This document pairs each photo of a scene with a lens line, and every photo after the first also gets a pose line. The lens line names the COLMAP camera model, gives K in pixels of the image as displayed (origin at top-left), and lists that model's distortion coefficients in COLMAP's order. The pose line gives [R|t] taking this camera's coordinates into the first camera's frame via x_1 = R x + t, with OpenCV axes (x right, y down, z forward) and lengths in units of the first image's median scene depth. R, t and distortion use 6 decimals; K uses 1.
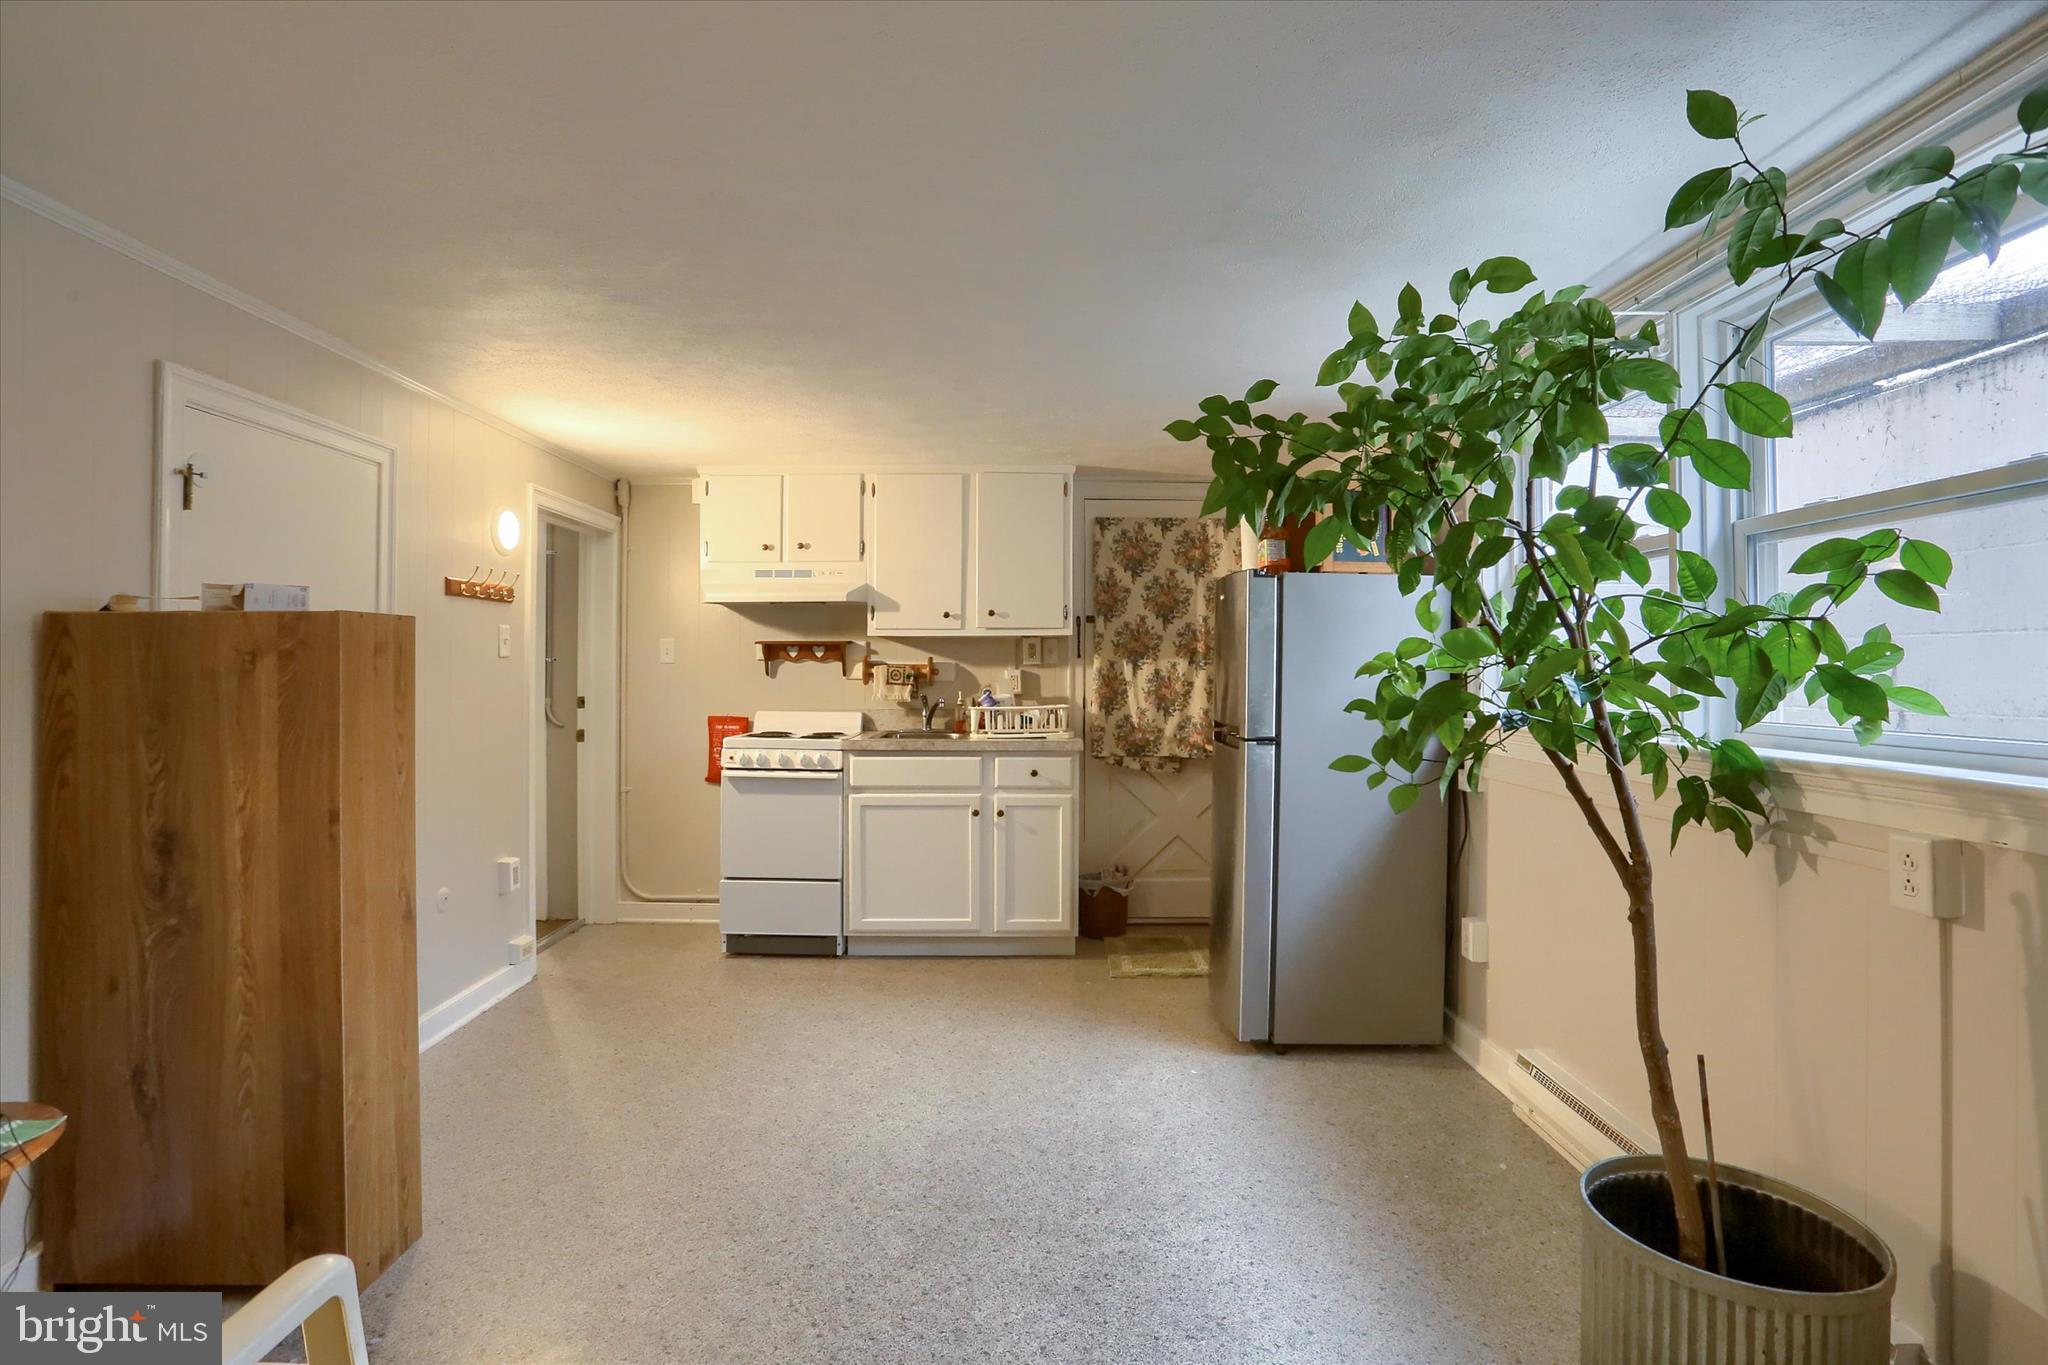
lens RADIAL K [[975.5, 0, 1052.6], [0, 975.5, 691.0], [0, 0, 1]] dist [-0.075001, 0.029298]
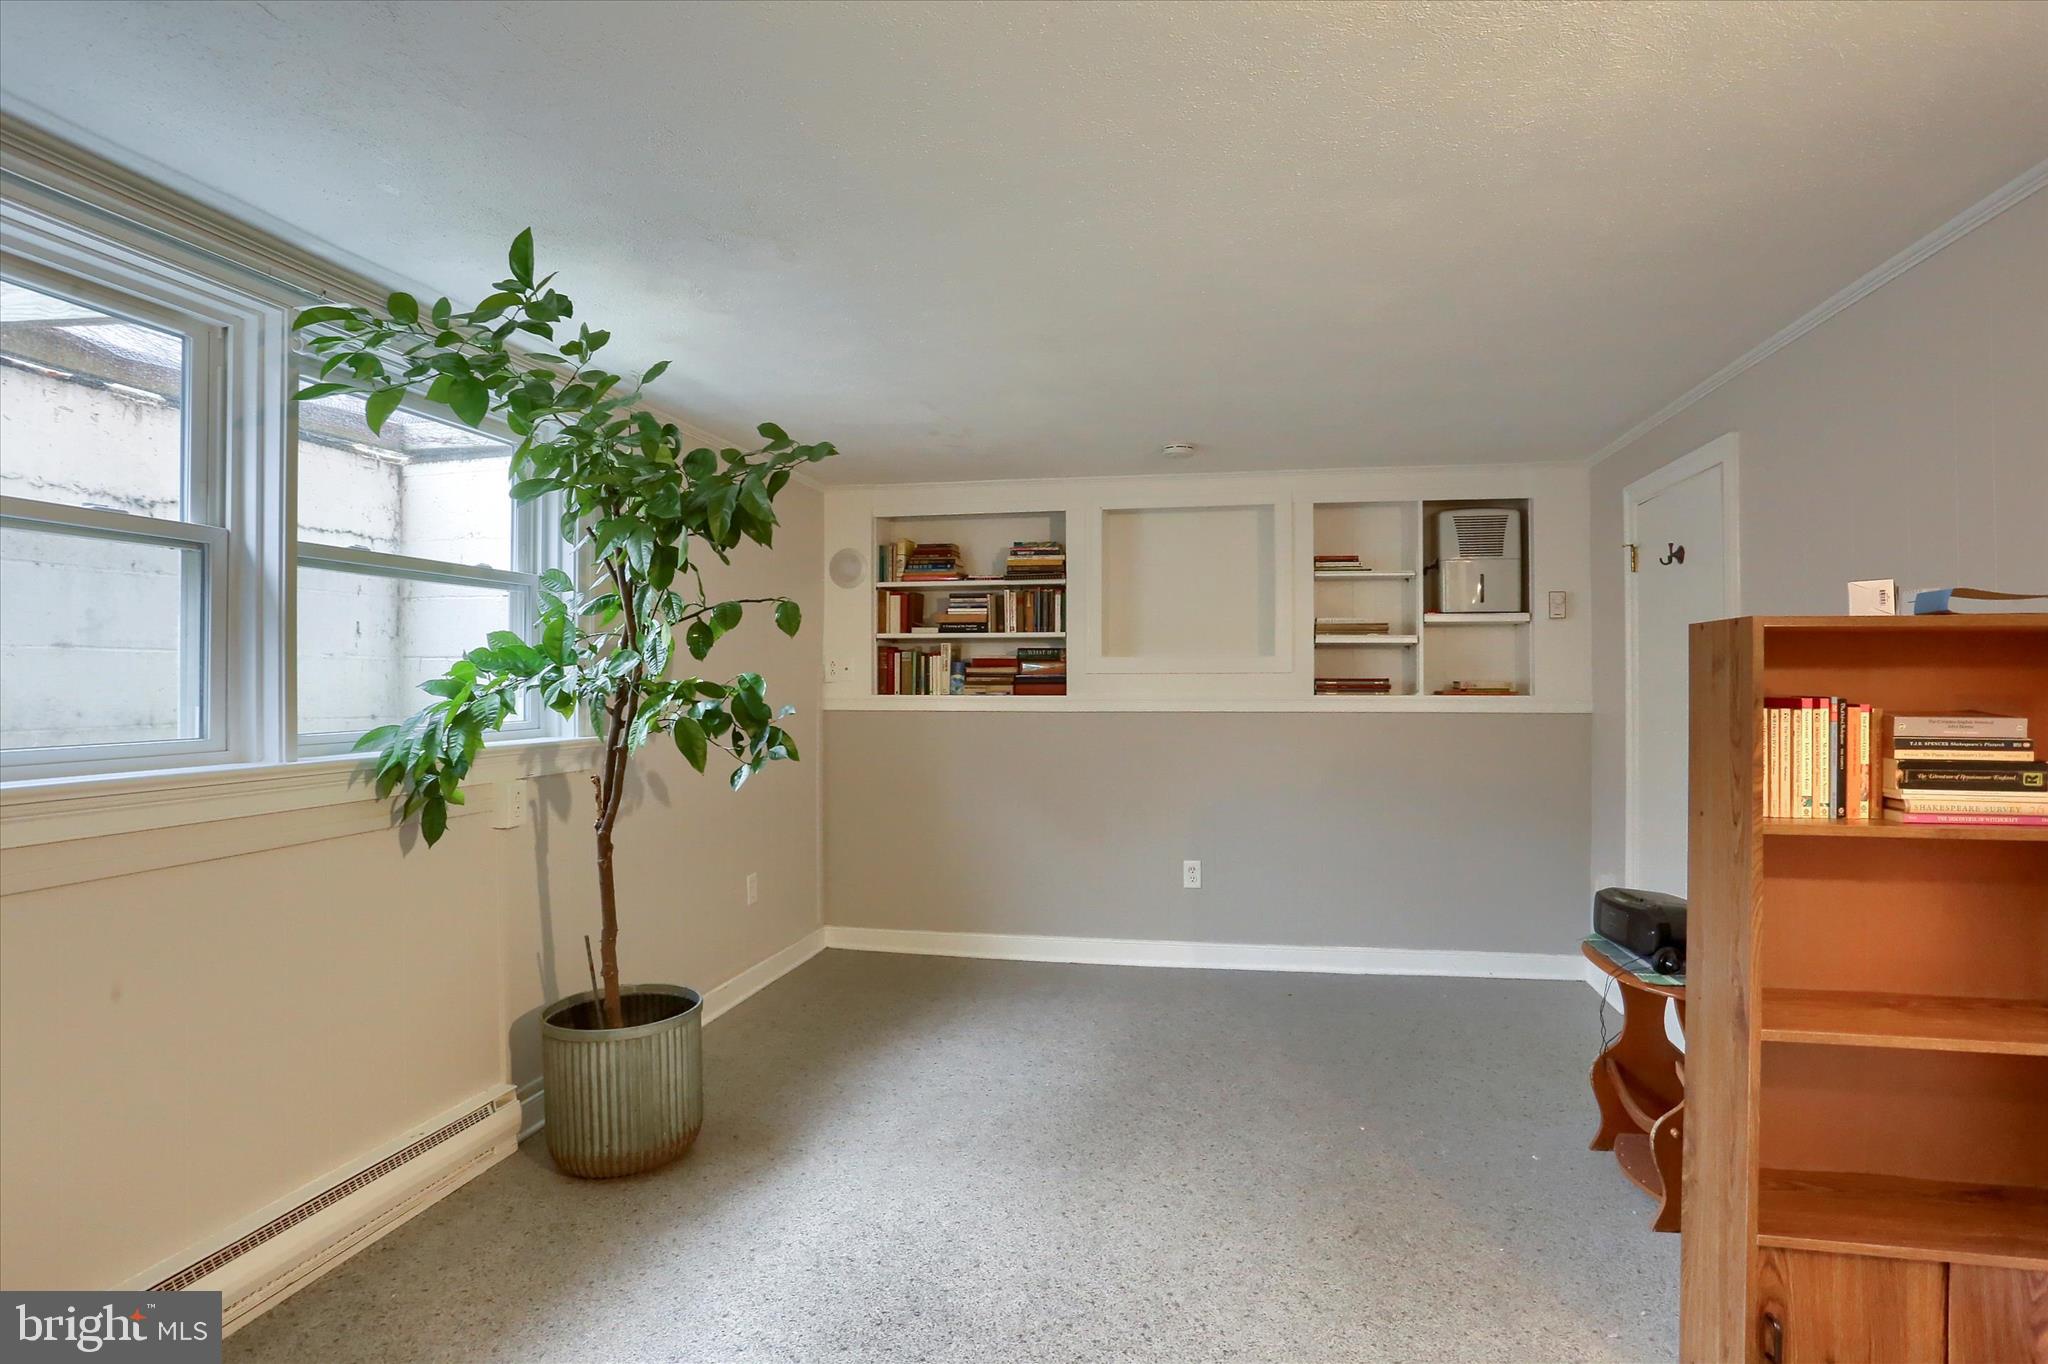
lens RADIAL K [[975.5, 0, 1052.6], [0, 975.5, 690.5], [0, 0, 1]] dist [-0.075001, 0.029298]
pose [[-0.974339, -0.004892, 0.225032, -0.341288], [-0.000004, 0.999764, 0.021719, -0.040344], [-0.225085, 0.021161, -0.974109, 1.984297]]
